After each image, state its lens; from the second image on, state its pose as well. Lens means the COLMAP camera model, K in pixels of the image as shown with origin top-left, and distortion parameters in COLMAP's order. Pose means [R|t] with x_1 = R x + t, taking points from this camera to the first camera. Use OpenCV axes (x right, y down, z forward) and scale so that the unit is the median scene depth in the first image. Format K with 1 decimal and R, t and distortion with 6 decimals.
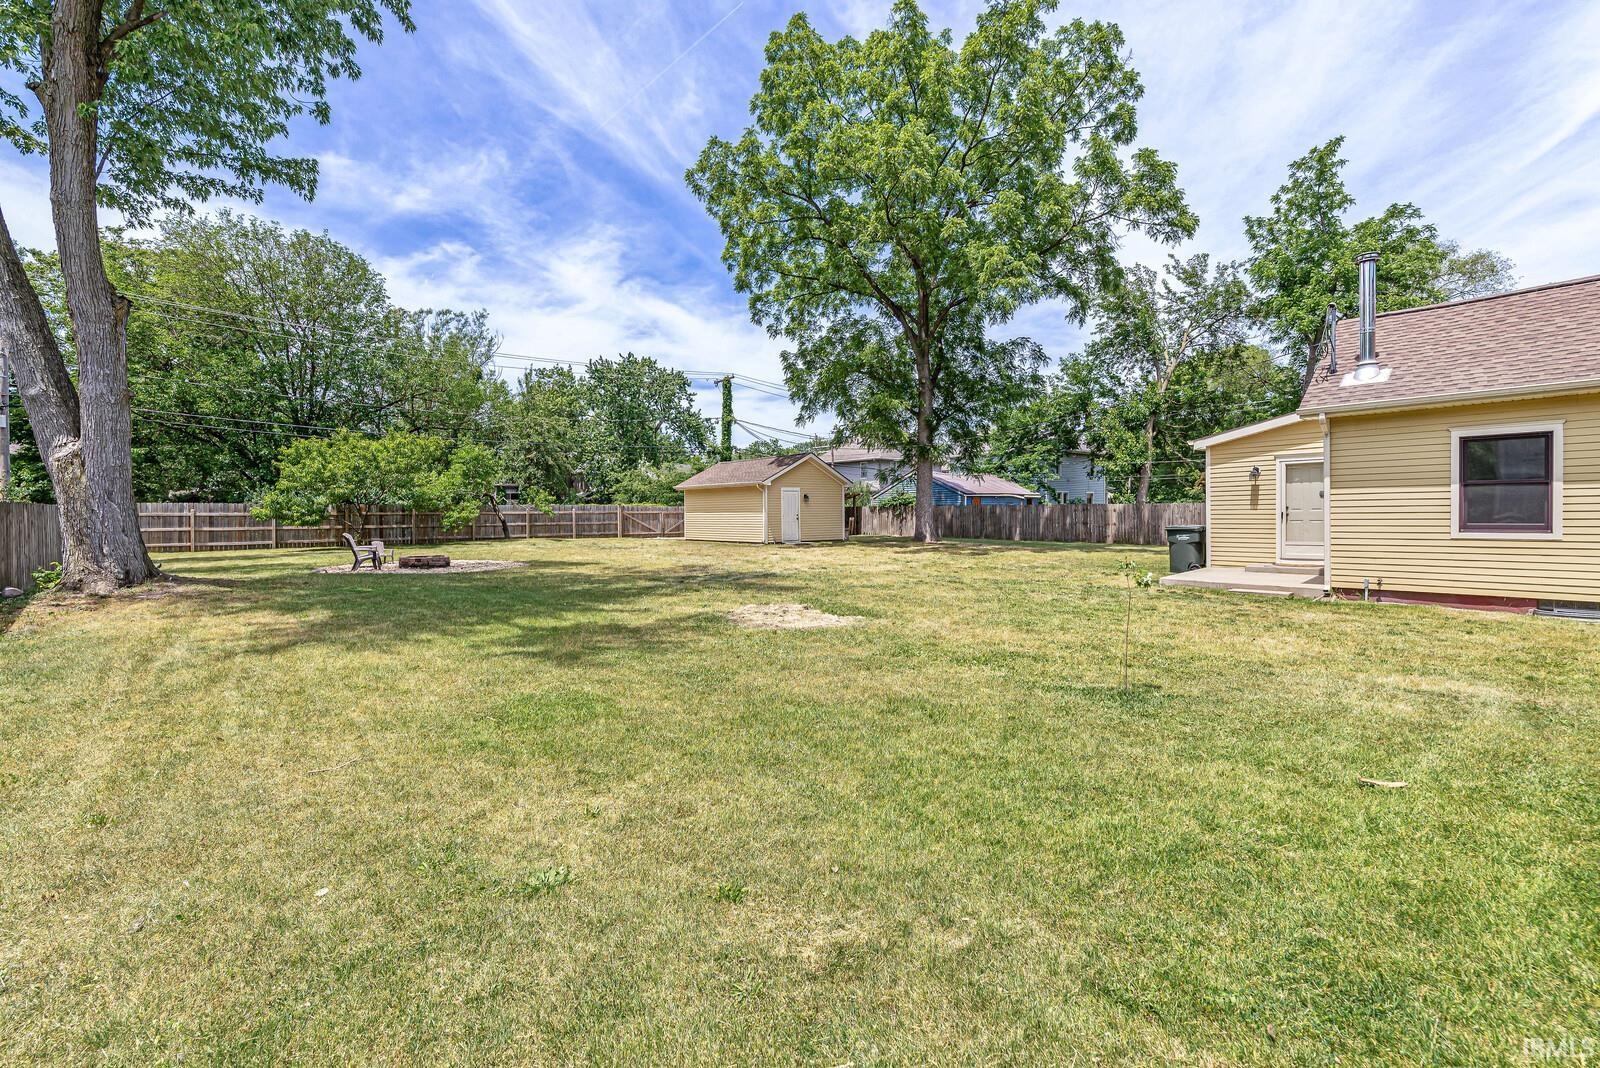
lens RADIAL K [[678.7, 0, 807.6], [0, 678.7, 527.5], [0, 0, 1]] dist [-0.024676, -0.000131]
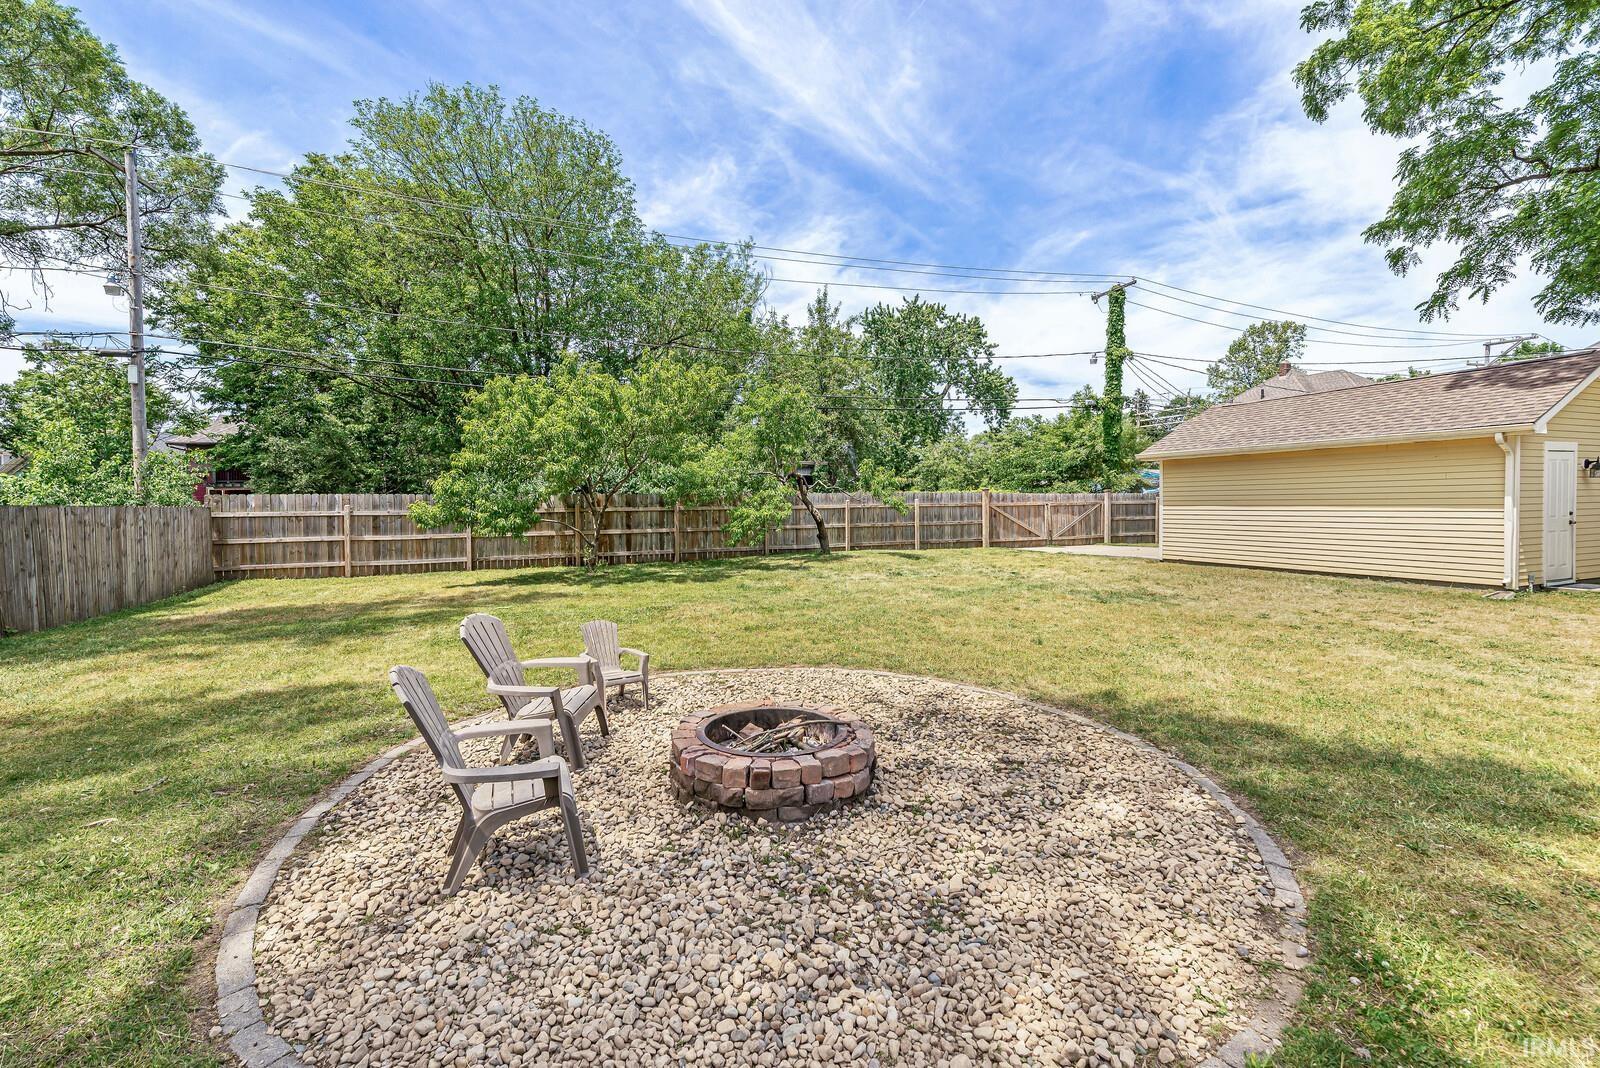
lens RADIAL K [[681.3, 0, 797.1], [0, 681.3, 523.0], [0, 0, 1]] dist [-0.000661, 0.000027]
pose [[0.947152, 0.002158, -0.320777, -0.214102], [0.000756, 0.999960, 0.008959, -0.010111], [0.320783, -0.008728, 0.947112, 0.339490]]
